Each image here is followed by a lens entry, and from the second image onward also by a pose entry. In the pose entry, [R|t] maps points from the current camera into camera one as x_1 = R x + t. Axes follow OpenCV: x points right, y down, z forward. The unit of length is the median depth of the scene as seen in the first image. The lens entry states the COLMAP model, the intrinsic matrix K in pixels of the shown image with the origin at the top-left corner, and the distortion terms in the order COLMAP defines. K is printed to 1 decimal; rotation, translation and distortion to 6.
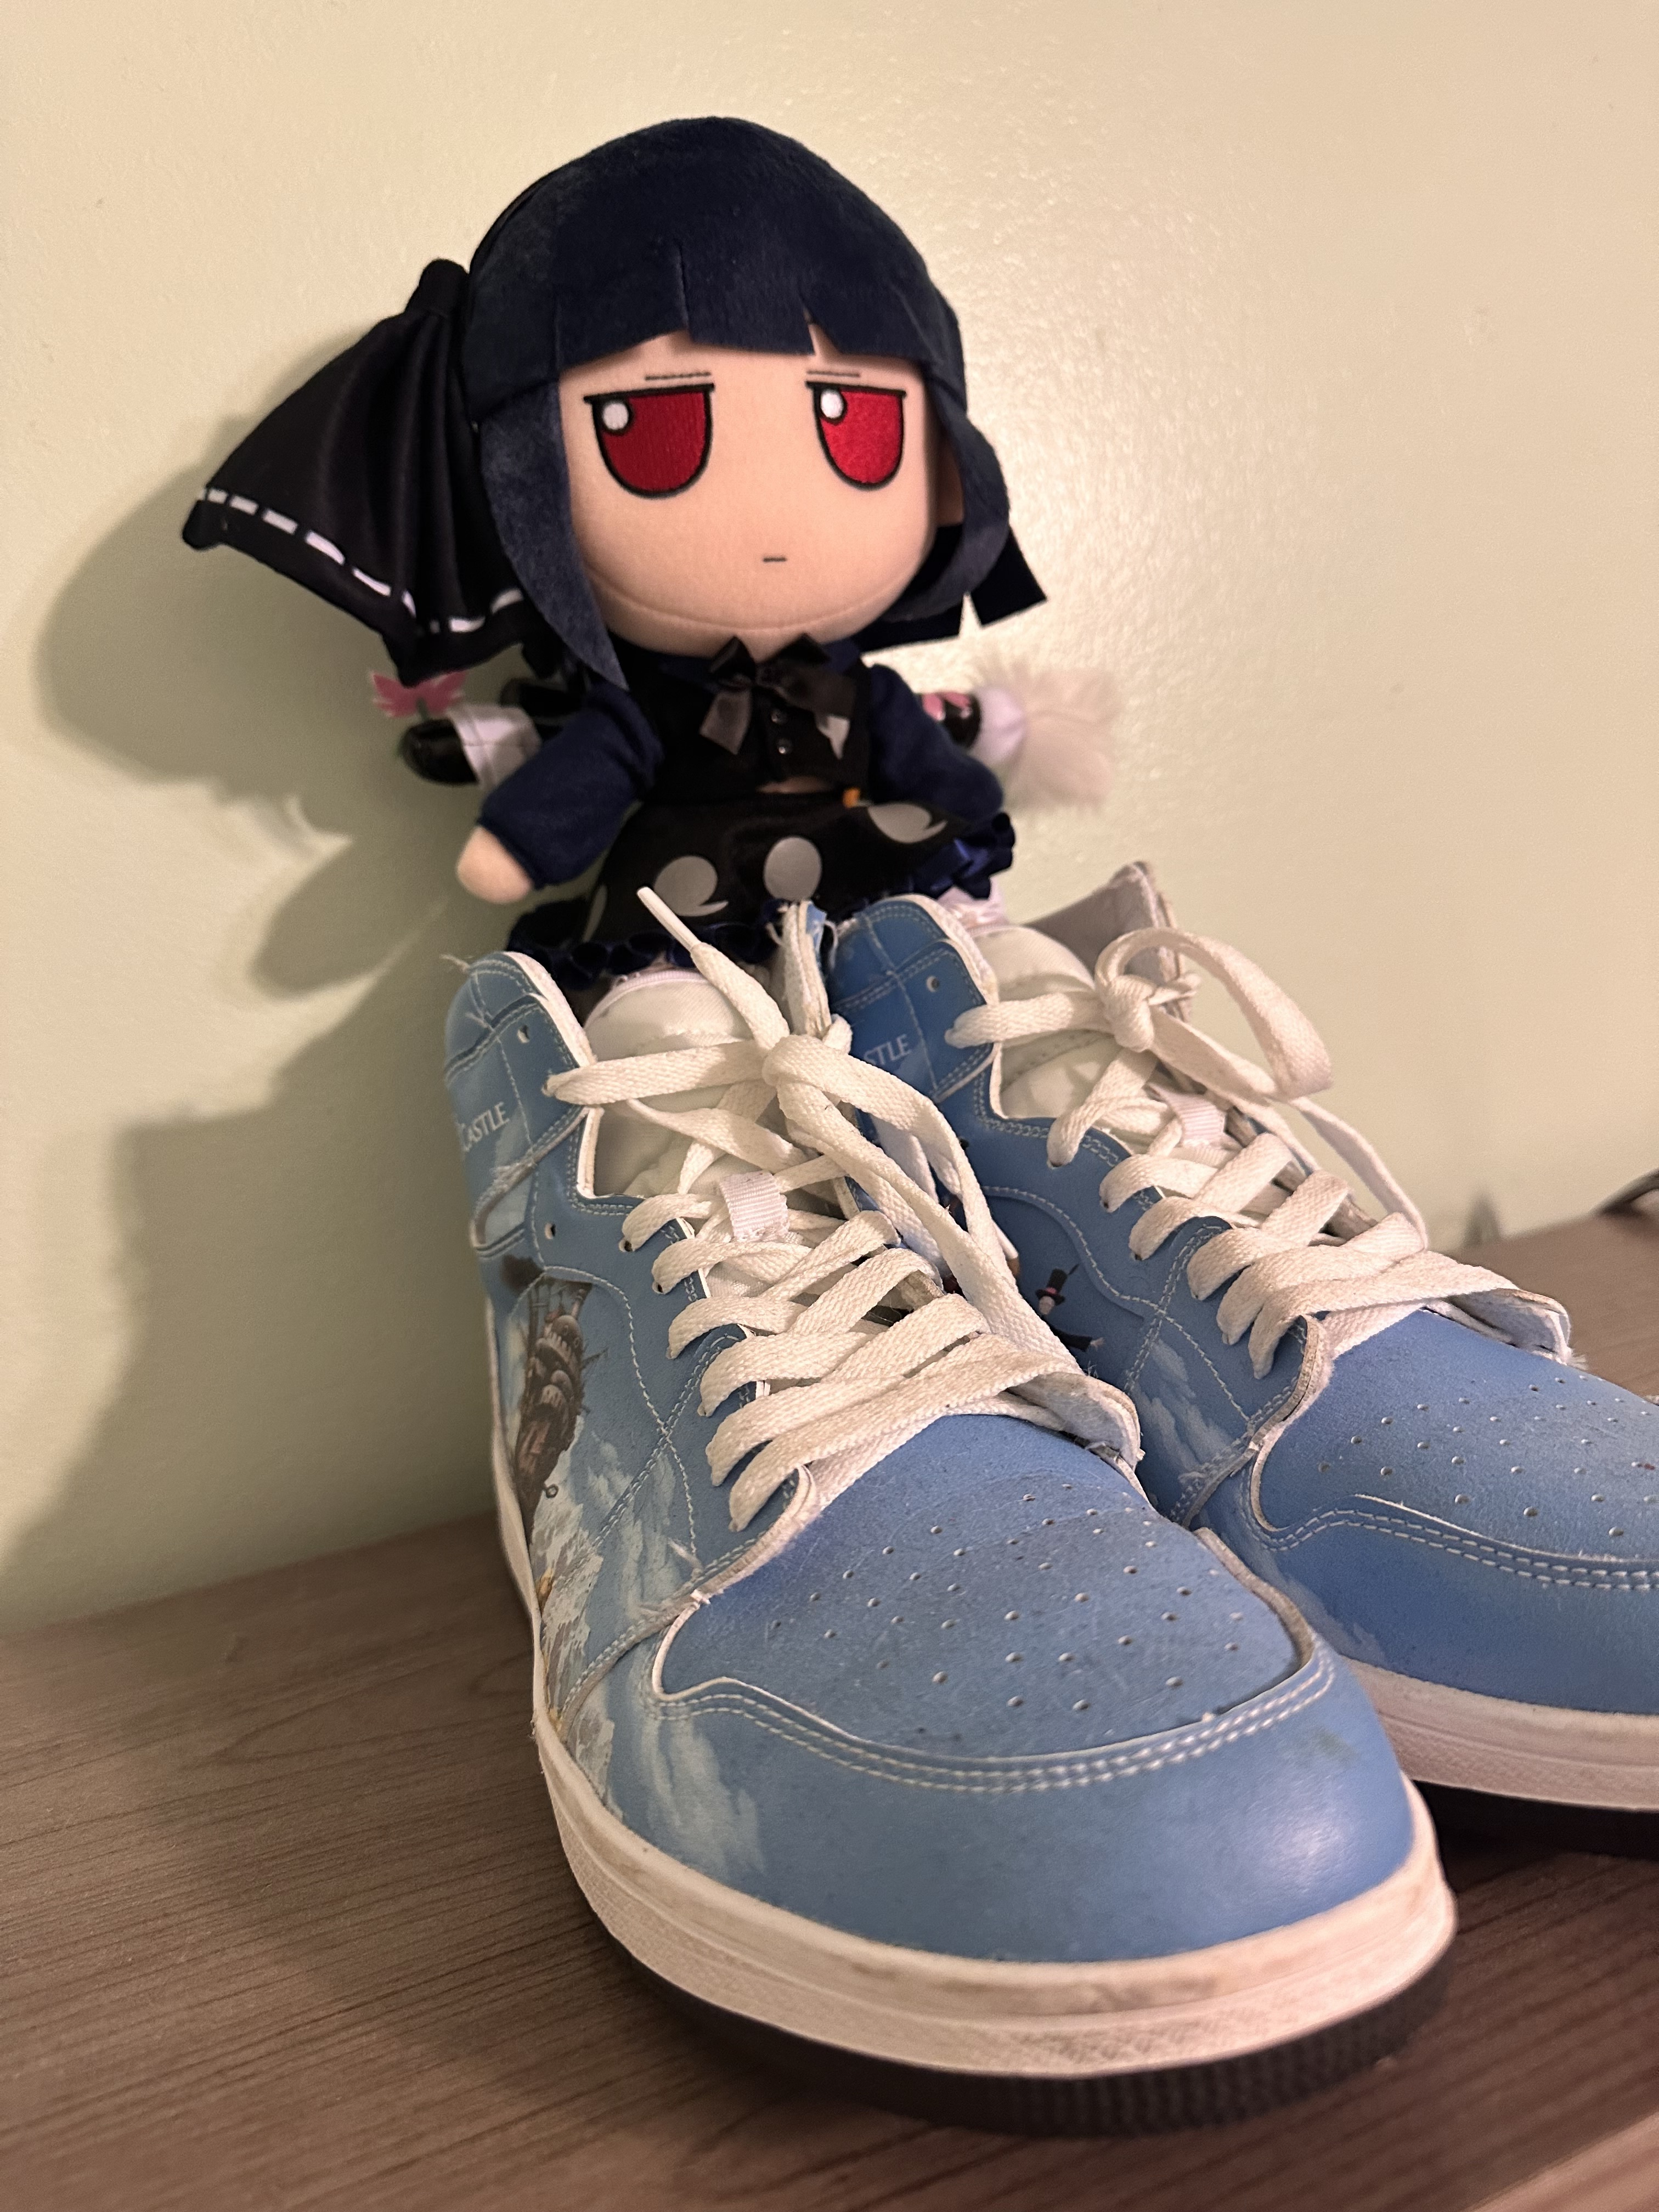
lens RADIAL K [[1576.8, 0, 835.0], [0, 1576.8, 1105.4], [0, 0, 1]] dist [0.051824, -0.013782]
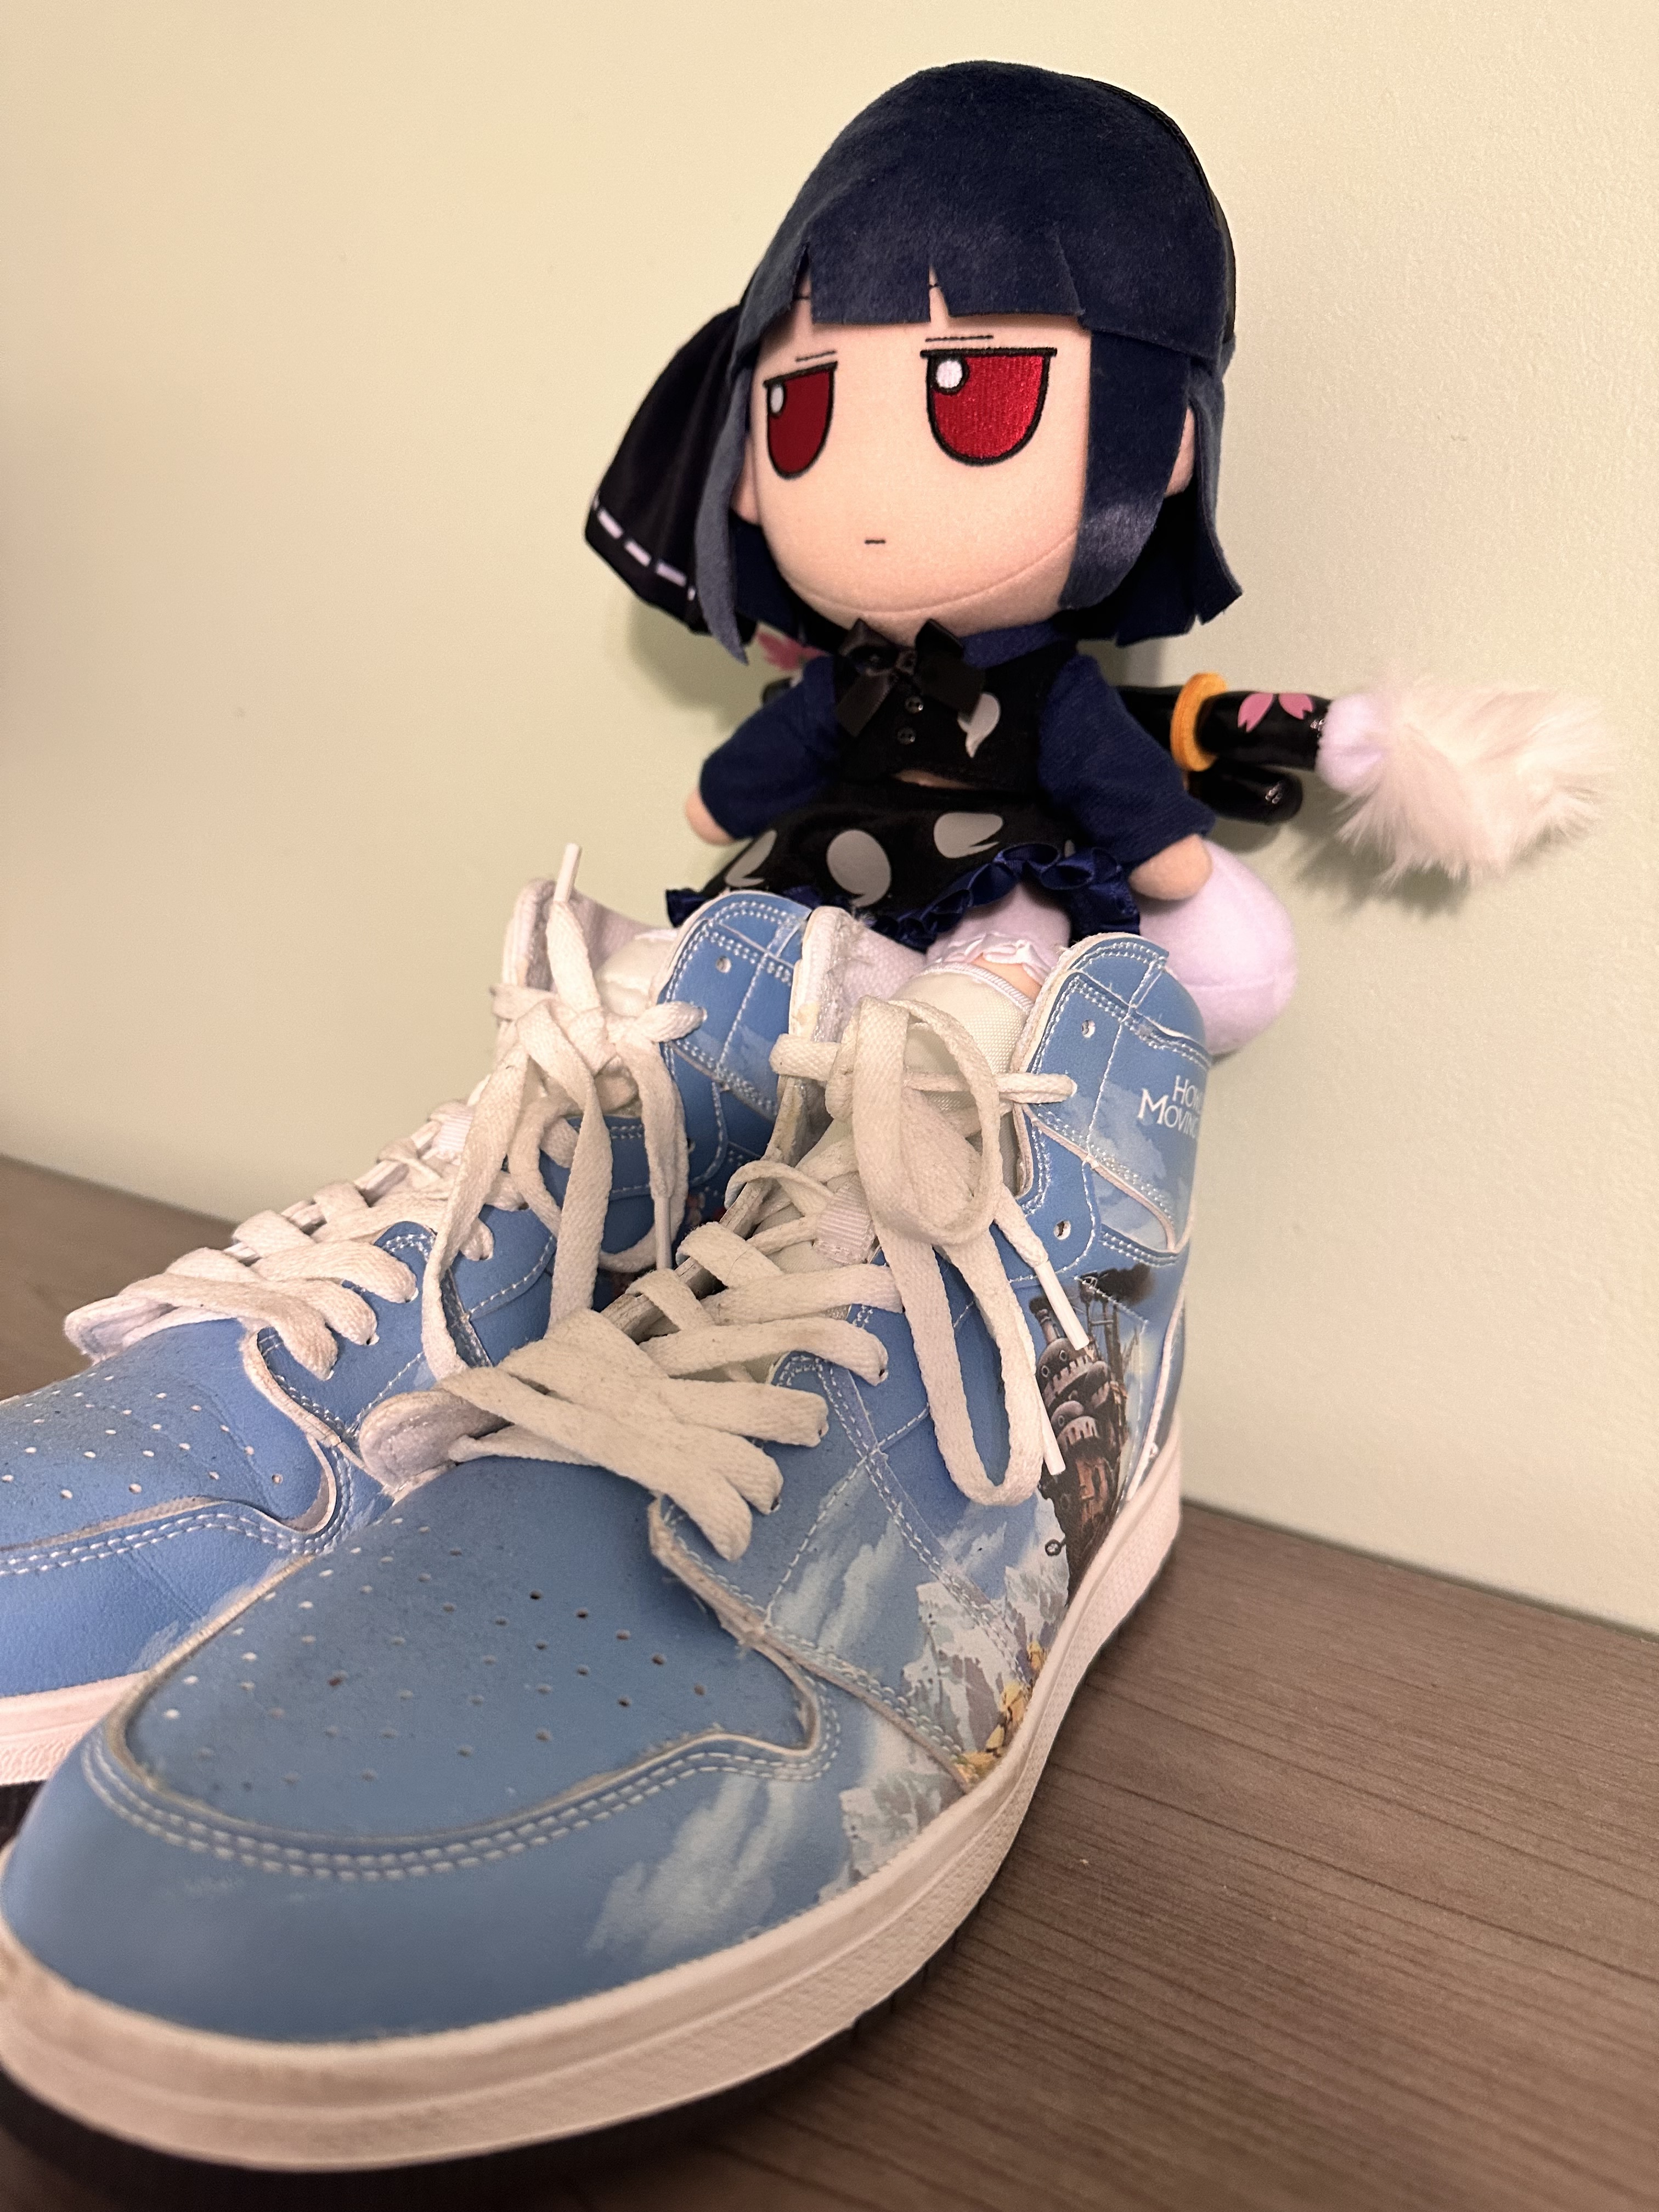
lens RADIAL K [[1576.8, 0, 844.6], [0, 1576.8, 1105.8], [0, 0, 1]] dist [0.051824, -0.013782]
pose [[0.568661, 0.301819, -0.765199, 0.813026], [-0.261070, 0.948379, 0.180056, -0.192043], [0.780043, 0.097380, 0.618102, 0.432108]]
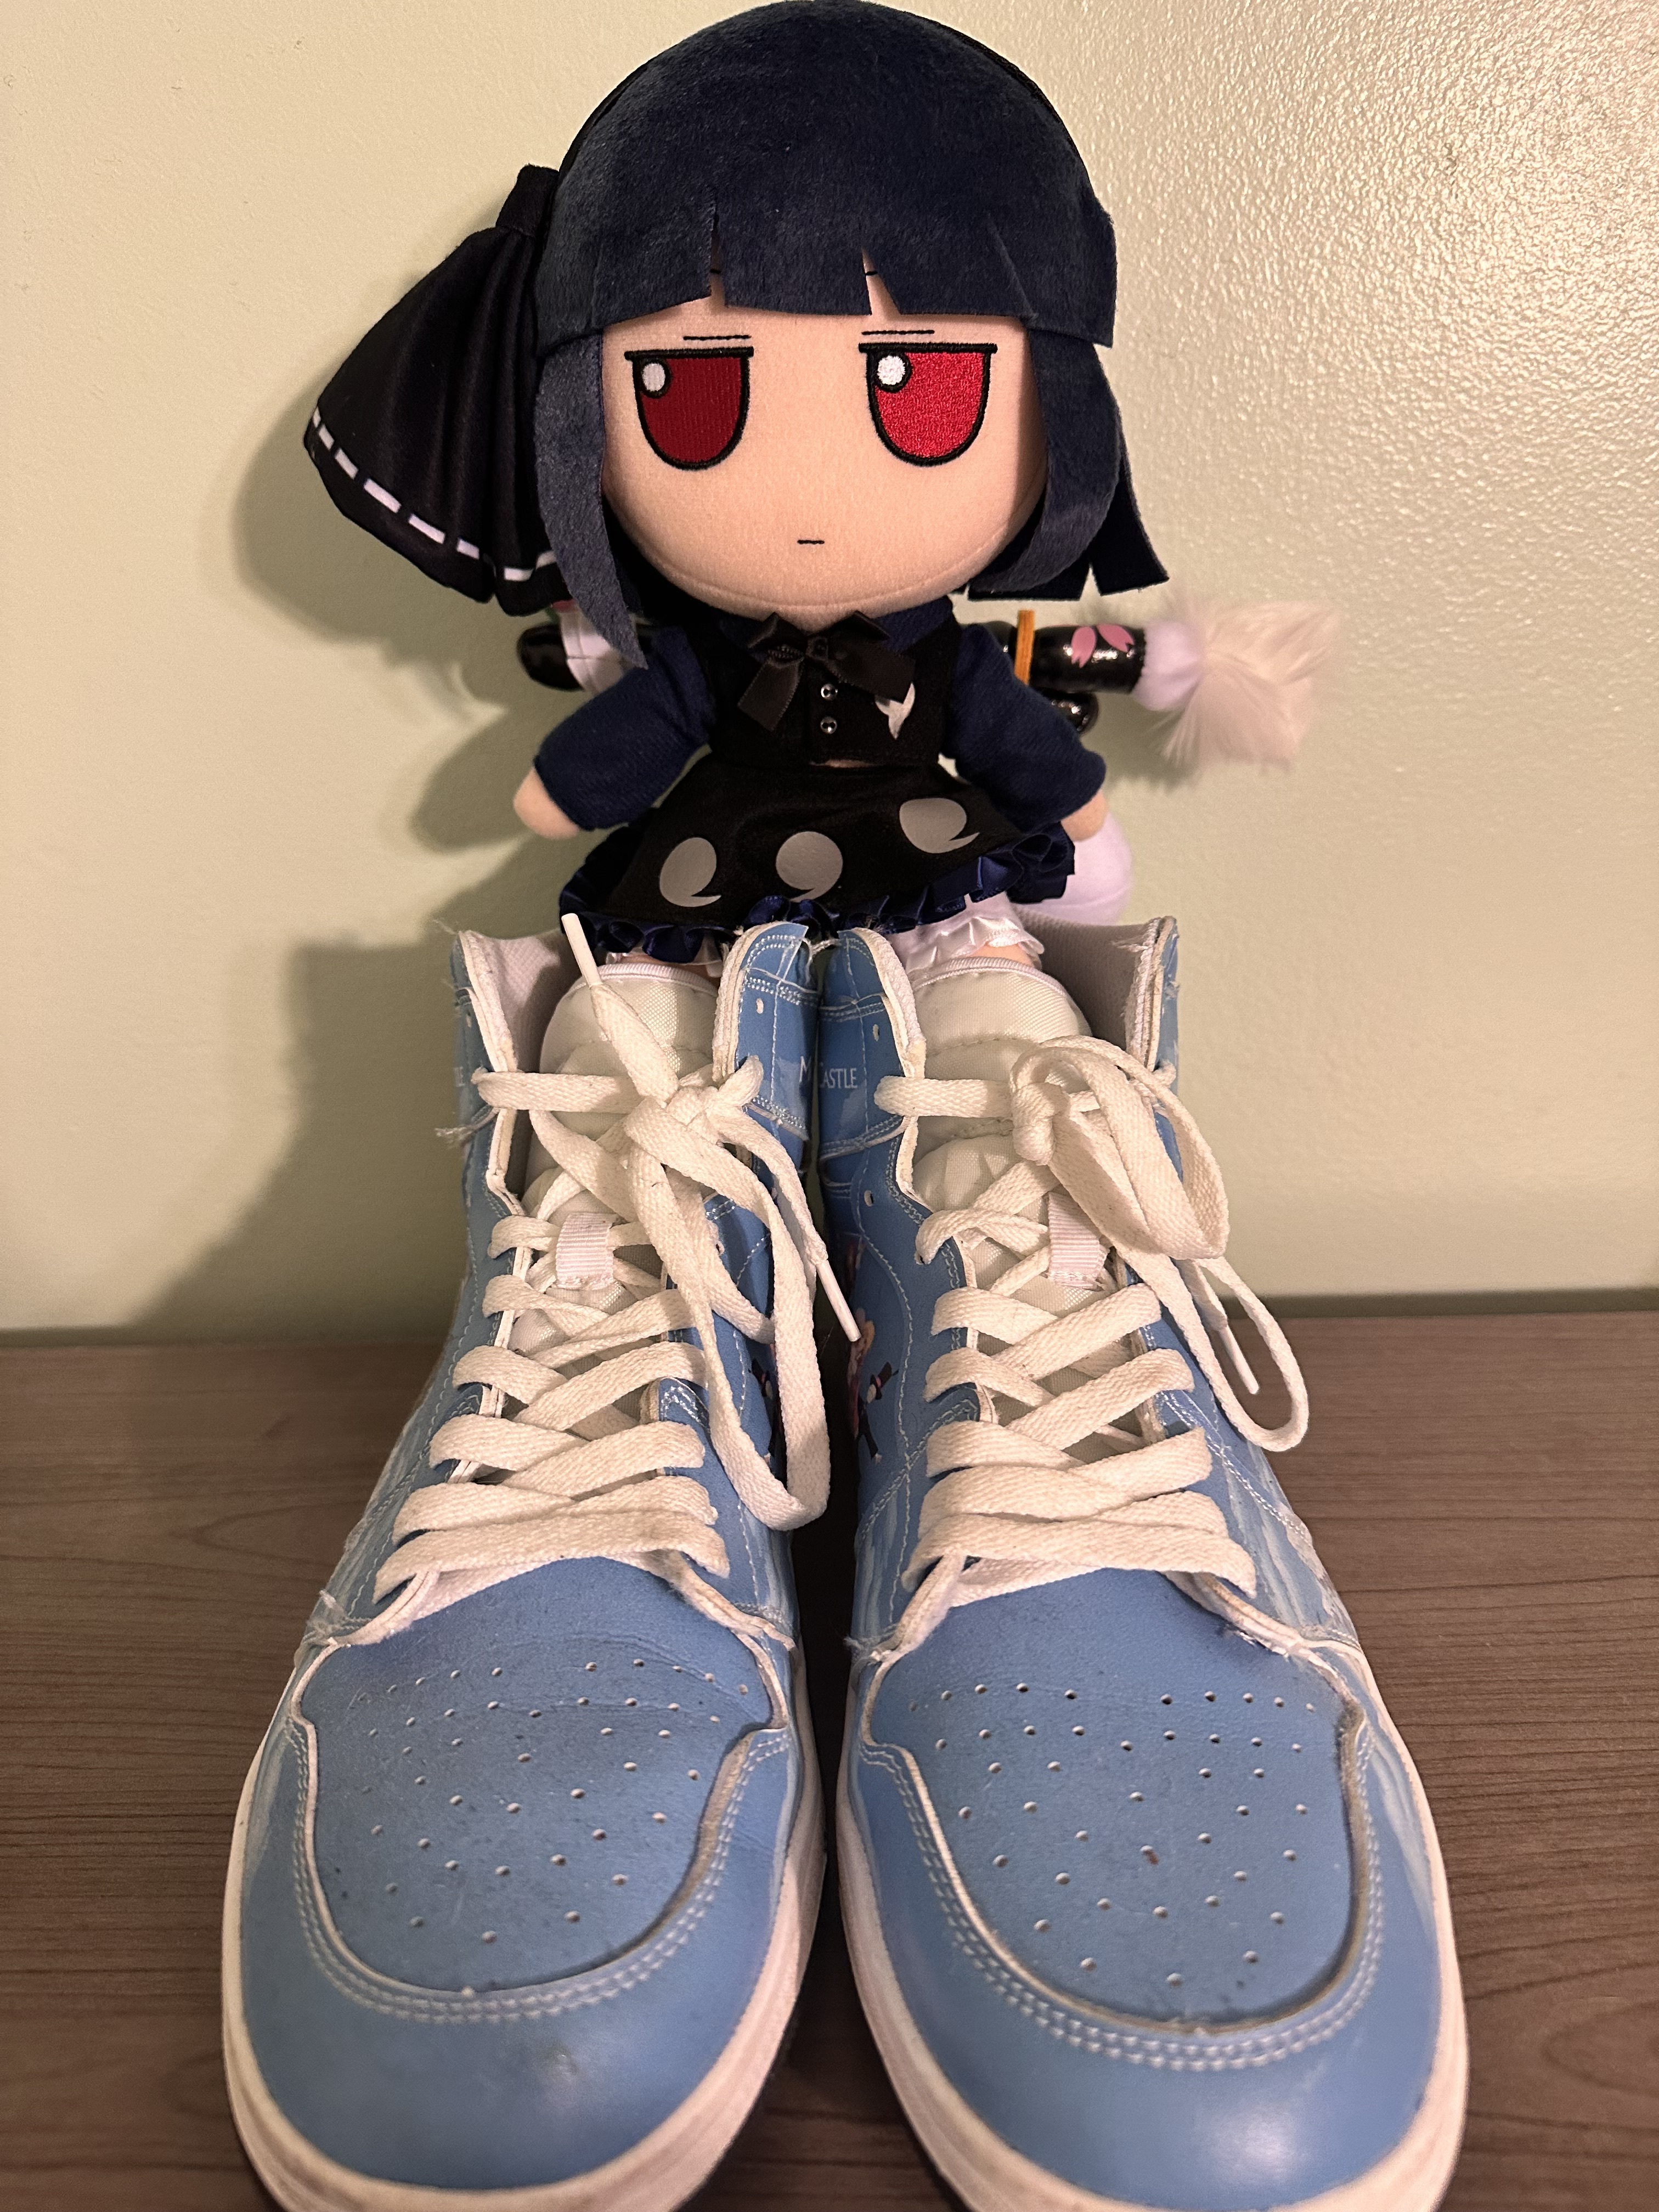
lens RADIAL K [[1576.8, 0, 836.6], [0, 1576.8, 1105.8], [0, 0, 1]] dist [0.051824, -0.013782]
pose [[0.921363, 0.229834, -0.313474, 0.351119], [-0.145022, 0.951488, 0.271366, -0.291196], [0.360636, -0.204565, 0.909997, 0.094440]]
